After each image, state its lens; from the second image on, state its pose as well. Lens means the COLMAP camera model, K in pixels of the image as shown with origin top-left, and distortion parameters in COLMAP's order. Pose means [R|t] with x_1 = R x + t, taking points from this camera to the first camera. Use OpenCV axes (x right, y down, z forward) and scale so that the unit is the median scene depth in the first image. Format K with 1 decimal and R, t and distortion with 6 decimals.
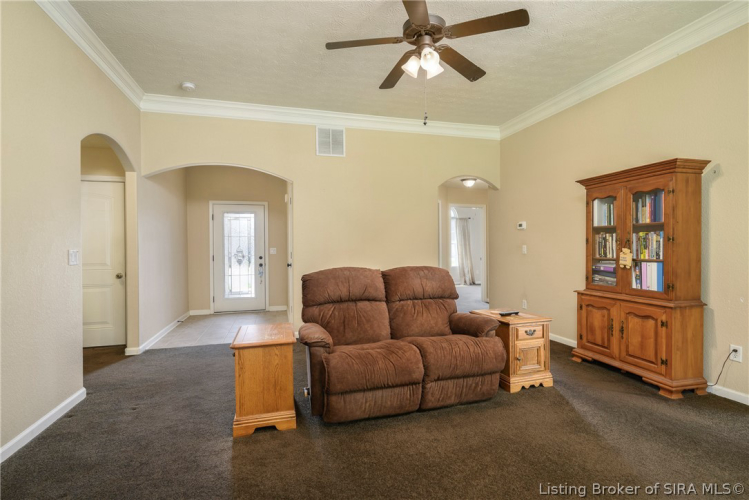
lens RADIAL K [[360.1, 0, 375.7], [0, 360.1, 249.1], [0, 0, 1]] dist [0.000768, -0.000591]
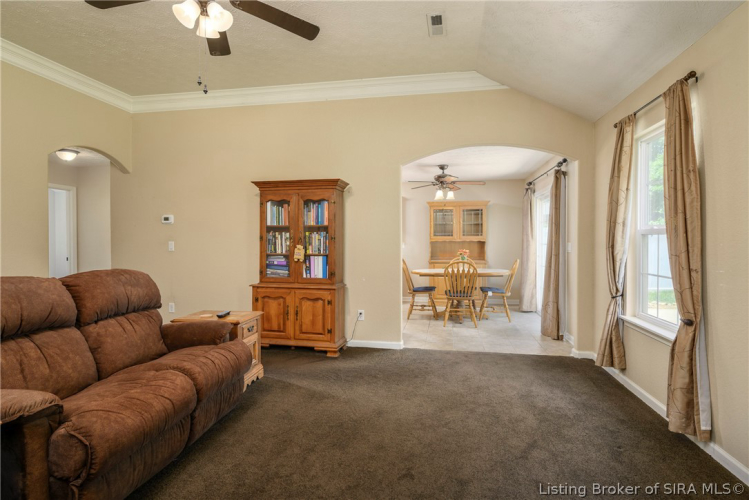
lens RADIAL K [[385.2, 0, 376.5], [0, 385.2, 245.1], [0, 0, 1]] dist [0.000048, 0.000408]
pose [[0.442720, 0.002774, 0.896656, -0.348829], [-0.000987, 0.999996, -0.002607, 0.000991], [-0.896660, 0.000269, 0.442721, 0.194789]]
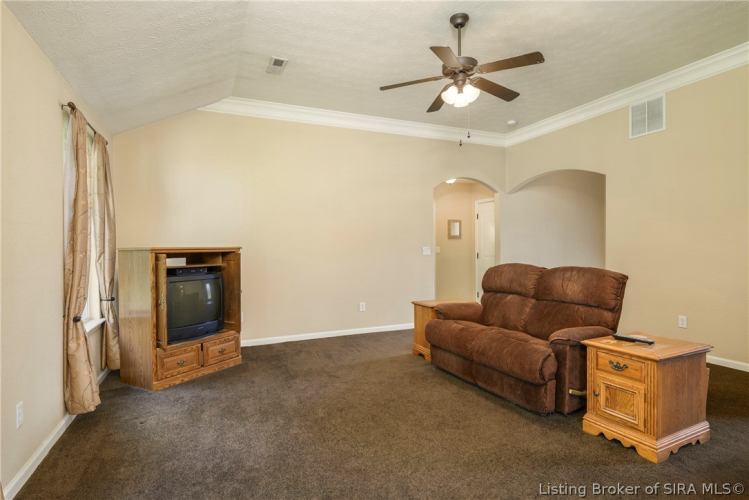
lens RADIAL K [[385.2, 0, 378.2], [0, 385.2, 249.7], [0, 0, 1]] dist [0.000048, 0.000408]
pose [[0.145140, 0.009749, -0.989363, 1.026692], [0.006614, 0.999920, 0.010823, -0.008556], [0.989389, -0.008114, 0.145064, 0.390750]]
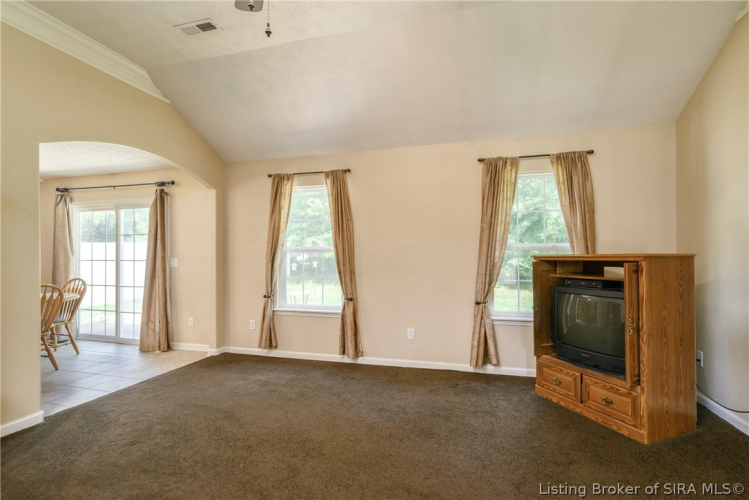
lens RADIAL K [[360.1, 0, 373.2], [0, 360.1, 252.9], [0, 0, 1]] dist [0.000768, -0.000591]
pose [[-0.843315, 0.016938, 0.537153, -0.204857], [0.014887, 0.999856, -0.008156, -0.011372], [-0.537214, 0.001118, -0.843445, 1.019474]]
